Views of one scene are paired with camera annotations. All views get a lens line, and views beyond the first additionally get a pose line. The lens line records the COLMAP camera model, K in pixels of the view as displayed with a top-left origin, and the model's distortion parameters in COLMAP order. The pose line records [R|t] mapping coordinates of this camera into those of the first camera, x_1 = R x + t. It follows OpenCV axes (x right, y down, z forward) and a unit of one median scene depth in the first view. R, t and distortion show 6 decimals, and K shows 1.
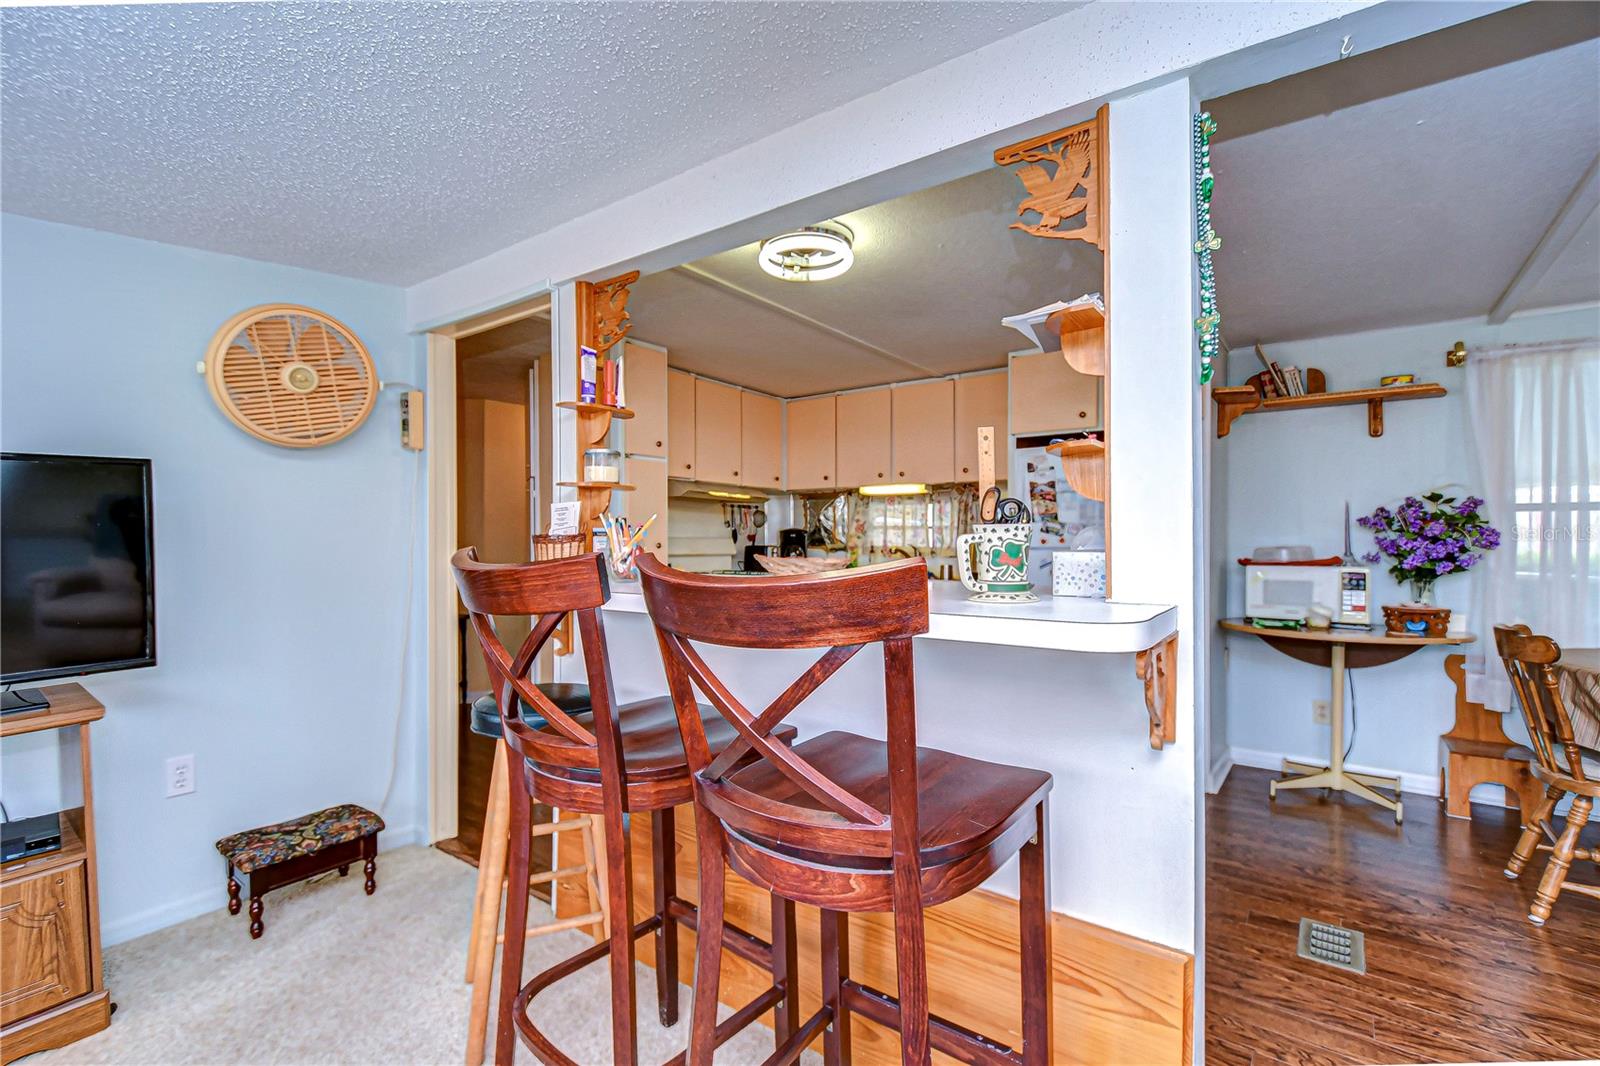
lens RADIAL K [[707.0, 0, 814.2], [0, 707.0, 544.7], [0, 0, 1]] dist [0.002087, -0.003508]
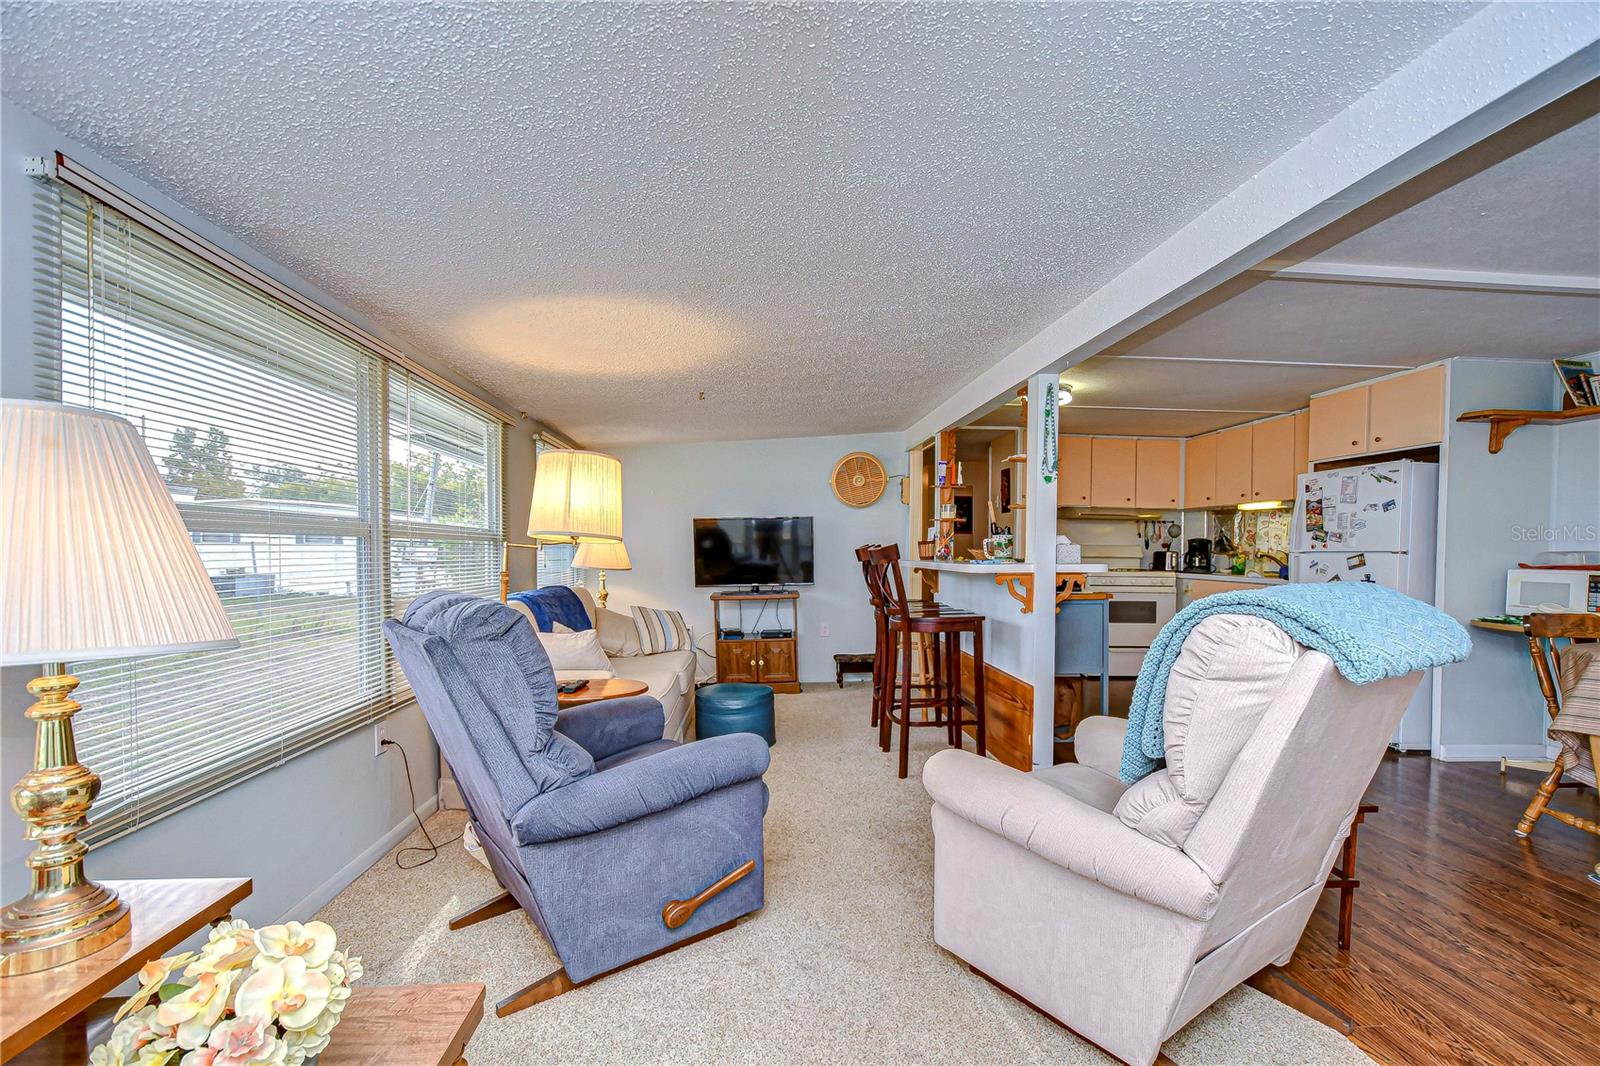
lens RADIAL K [[707.0, 0, 809.9], [0, 707.0, 562.2], [0, 0, 1]] dist [0.002087, -0.003508]
pose [[0.660710, 0.021990, -0.750319, 0.731003], [-0.018121, 0.999747, 0.013344, 0.024418], [0.750422, 0.004780, 0.660941, -0.553603]]
